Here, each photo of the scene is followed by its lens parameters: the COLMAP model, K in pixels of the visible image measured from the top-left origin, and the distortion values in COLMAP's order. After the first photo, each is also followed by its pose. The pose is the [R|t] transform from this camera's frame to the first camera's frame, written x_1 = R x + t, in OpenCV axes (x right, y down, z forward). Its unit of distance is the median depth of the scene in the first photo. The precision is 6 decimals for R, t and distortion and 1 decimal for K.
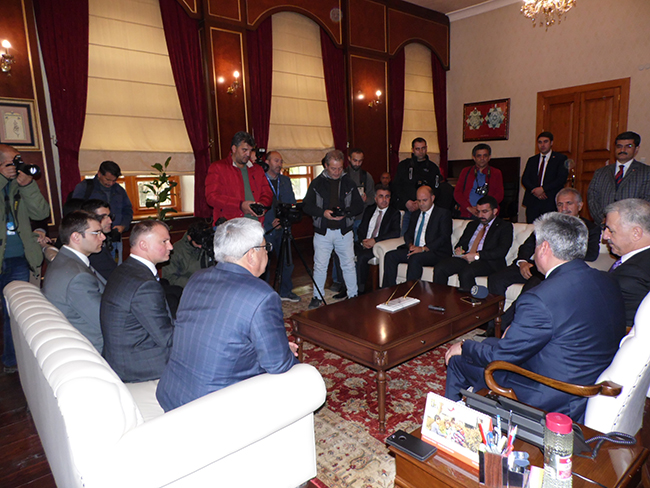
lens RADIAL K [[443.1, 0, 325.0], [0, 443.1, 244.0], [0, 0, 1]] dist [0.001373, -0.001385]
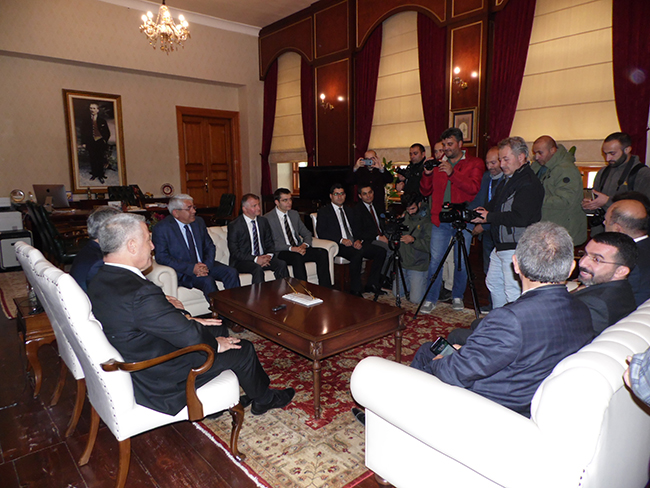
lens RADIAL K [[443.1, 0, 325.0], [0, 443.1, 244.0], [0, 0, 1]] dist [0.001373, -0.001385]
pose [[-0.004638, 0.191269, -0.981527, 0.903181], [-0.149201, 0.970418, 0.189809, -0.152275], [0.988796, 0.147325, 0.024037, 0.776081]]
